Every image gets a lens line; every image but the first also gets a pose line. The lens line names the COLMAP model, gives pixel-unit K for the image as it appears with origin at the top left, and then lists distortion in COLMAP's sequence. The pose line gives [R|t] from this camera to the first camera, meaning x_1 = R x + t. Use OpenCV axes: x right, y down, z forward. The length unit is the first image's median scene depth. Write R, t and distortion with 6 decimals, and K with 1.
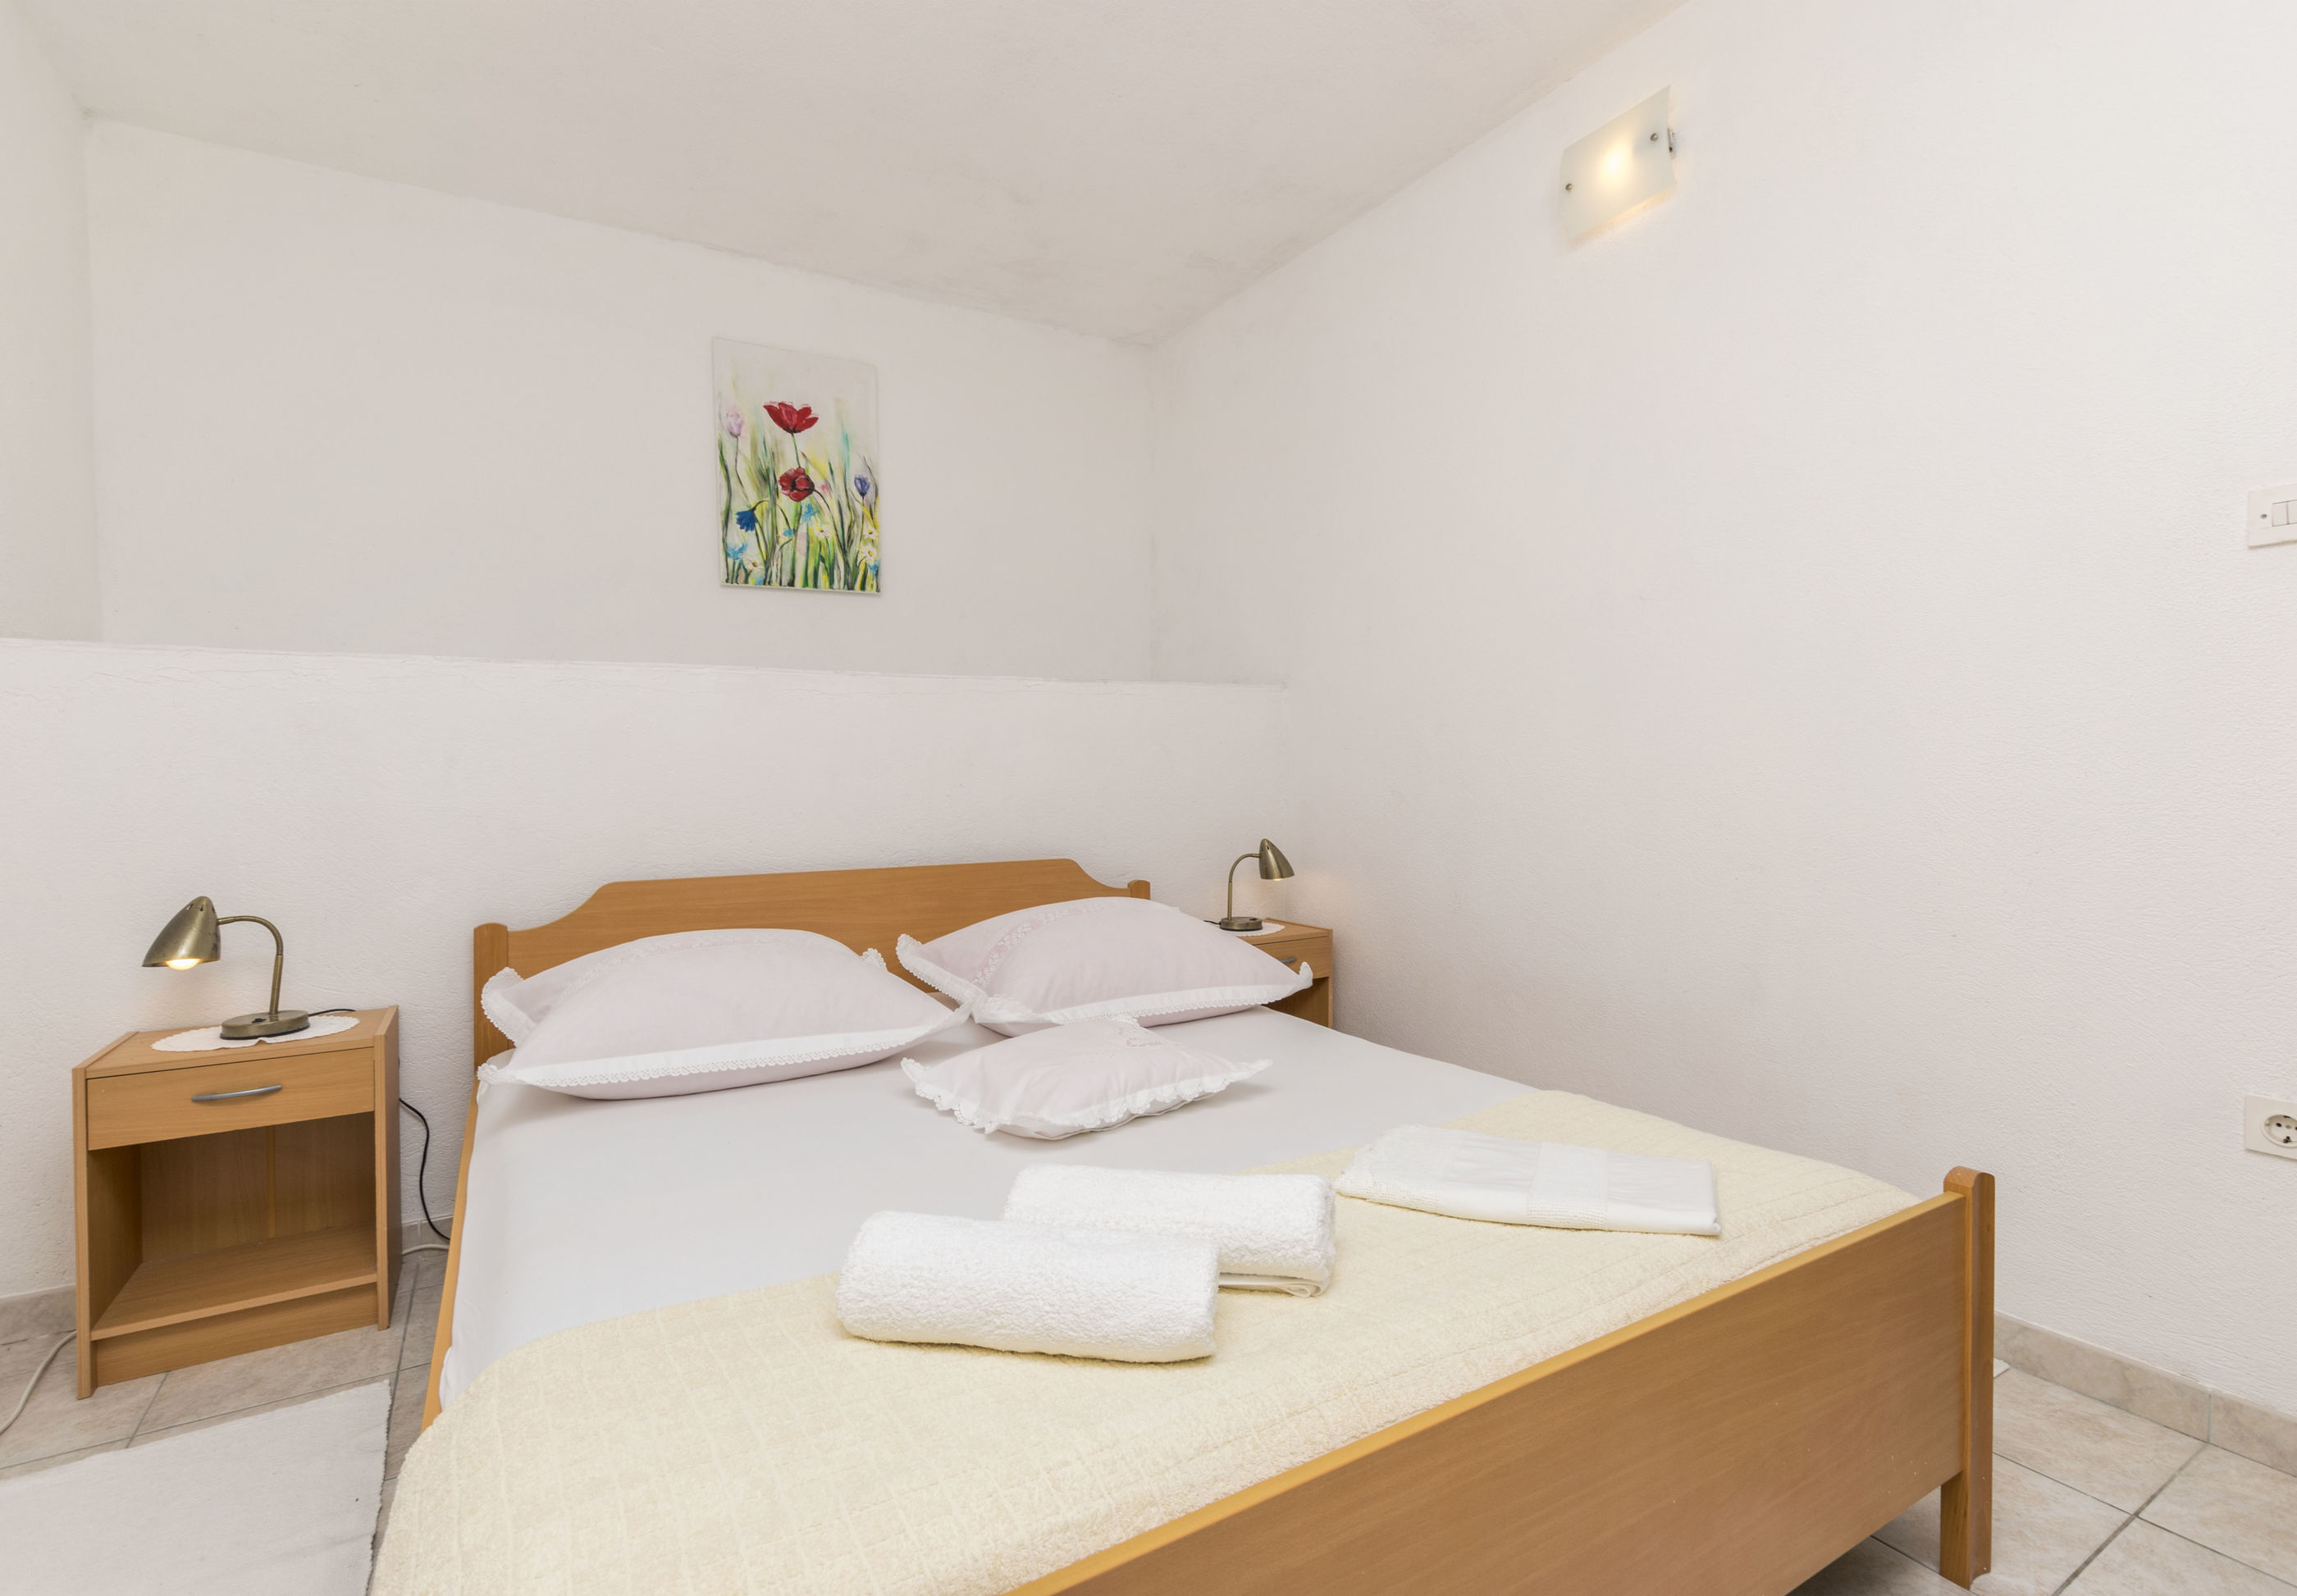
lens RADIAL K [[1058.7, 0, 1150.7], [0, 1058.7, 788.5], [0, 0, 1]] dist [0.001751, -0.000510]
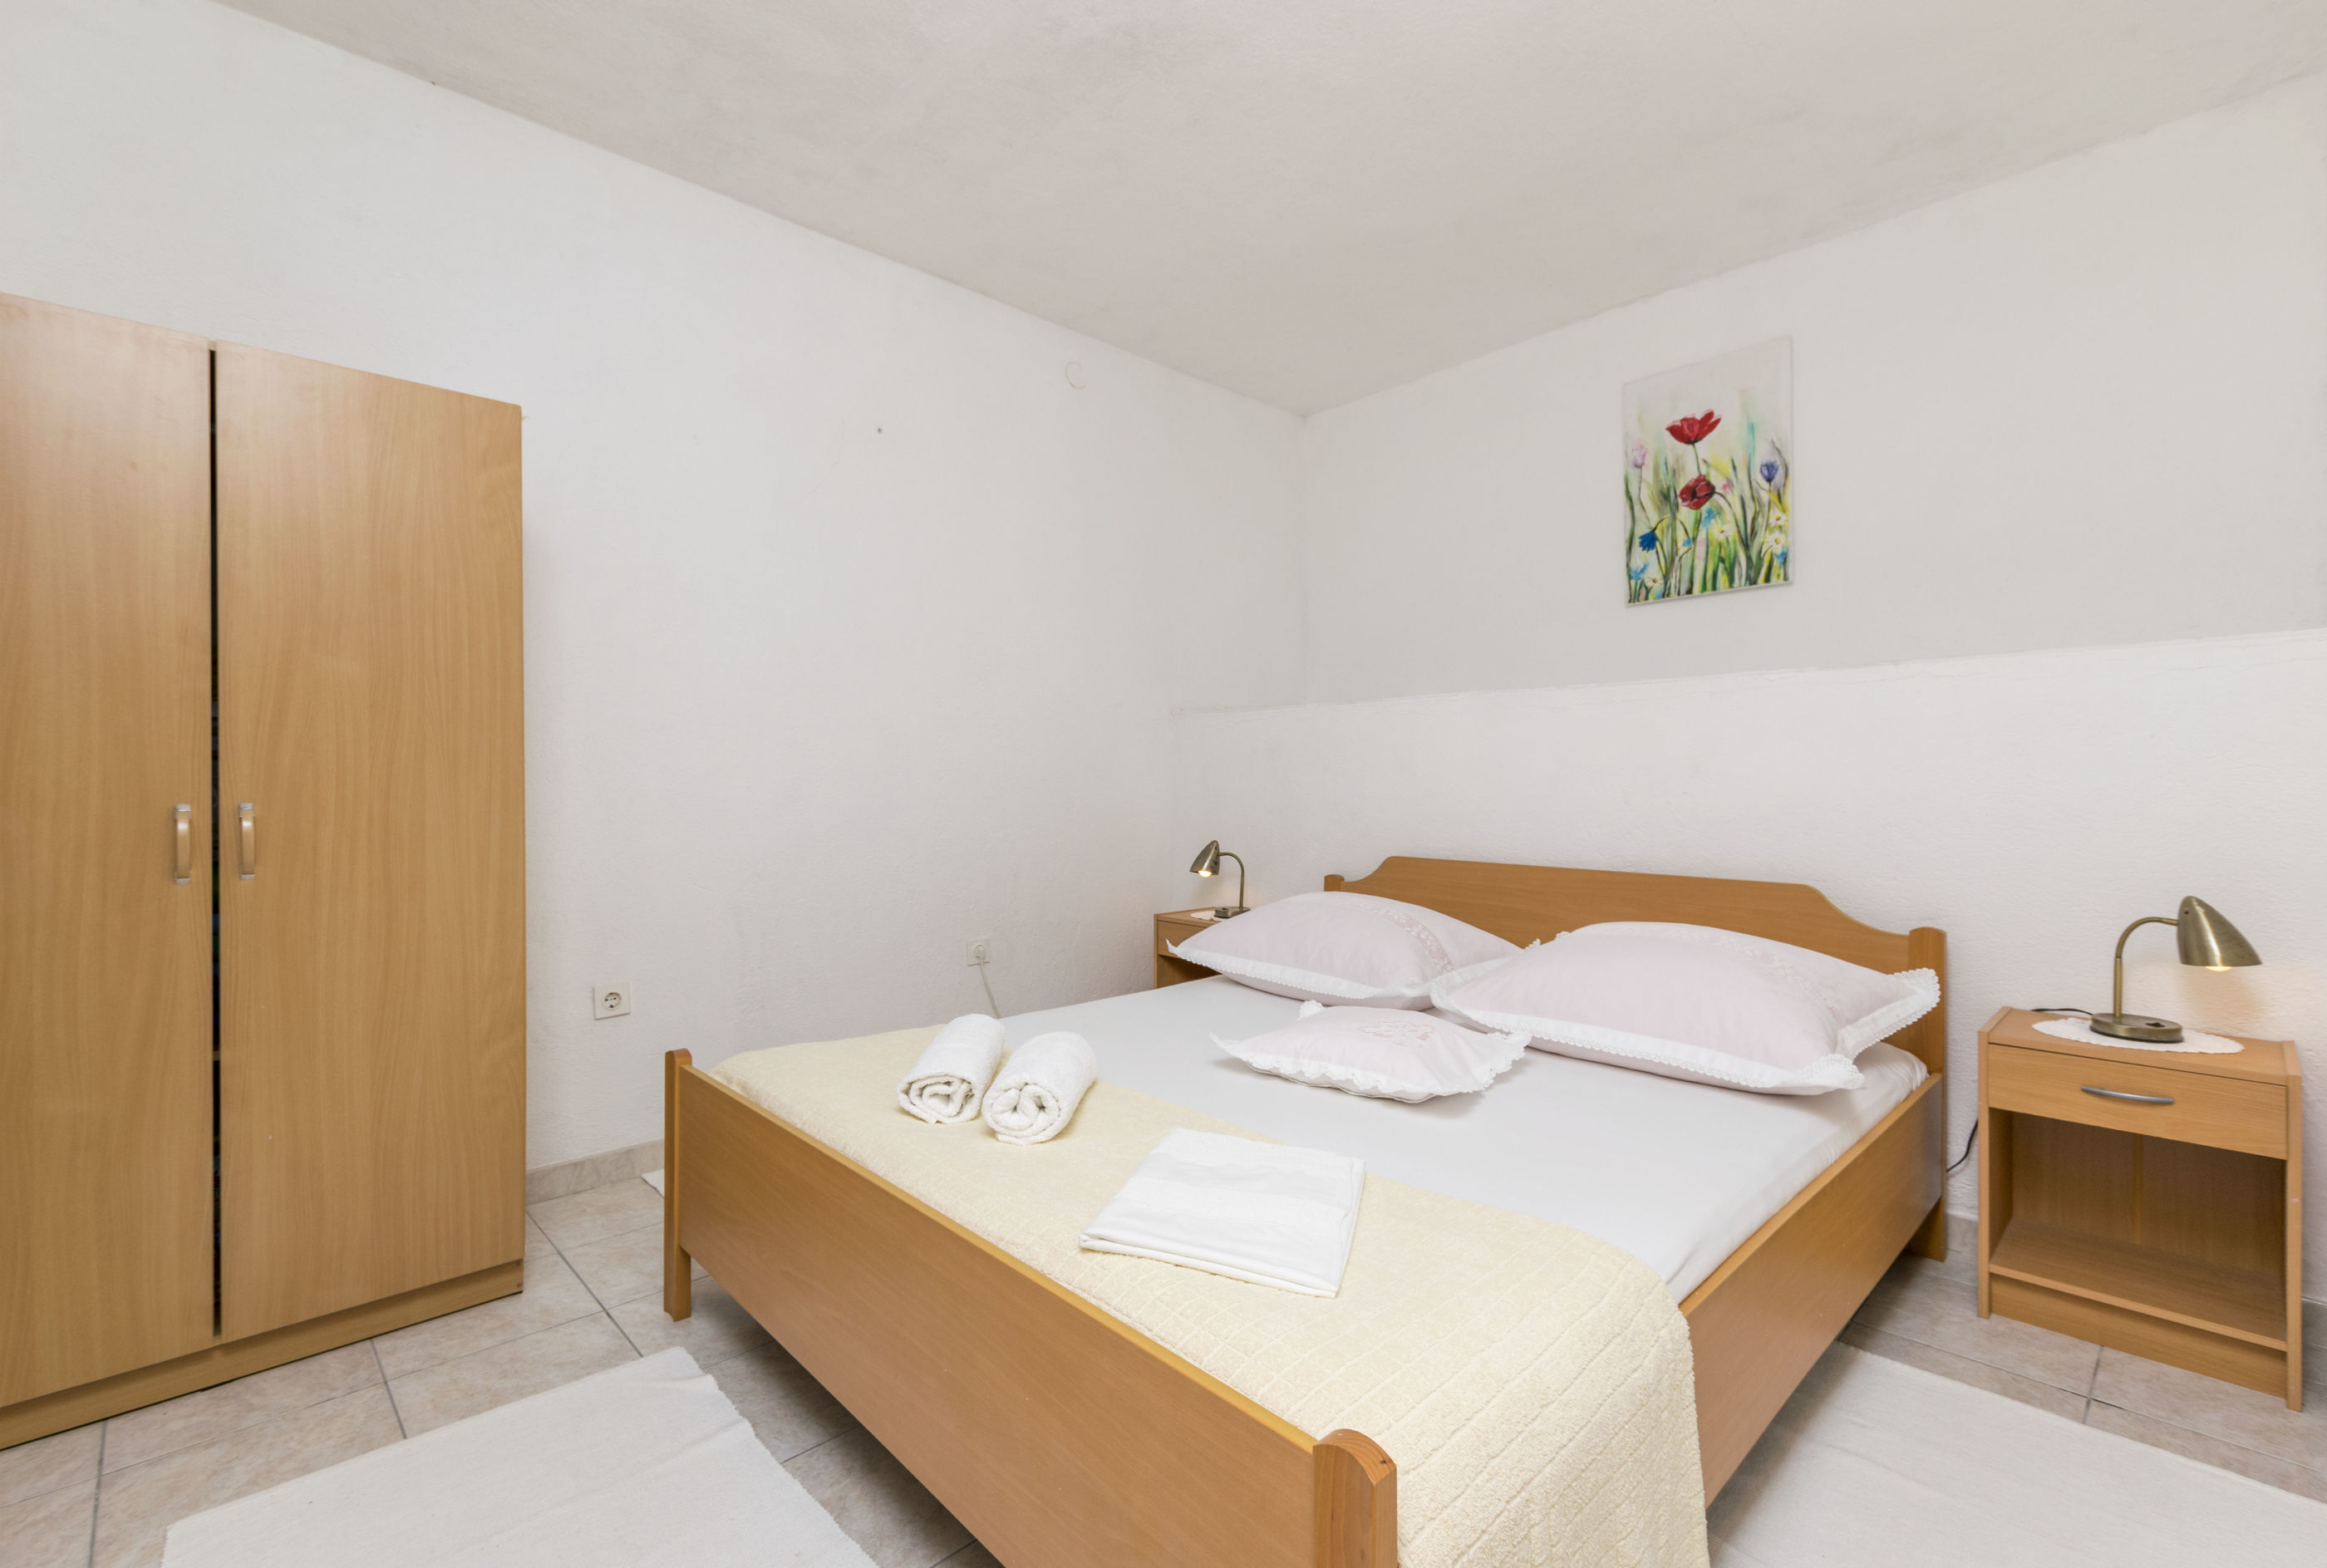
lens RADIAL K [[1022.5, 0, 1165.1], [0, 1022.5, 777.3], [0, 0, 1]] dist [-0.001571, -0.000133]
pose [[0.212488, 0.013292, -0.977073, 0.524440], [-0.010190, 0.999883, 0.011387, -0.019310], [0.977111, 0.007536, 0.212599, 0.294193]]
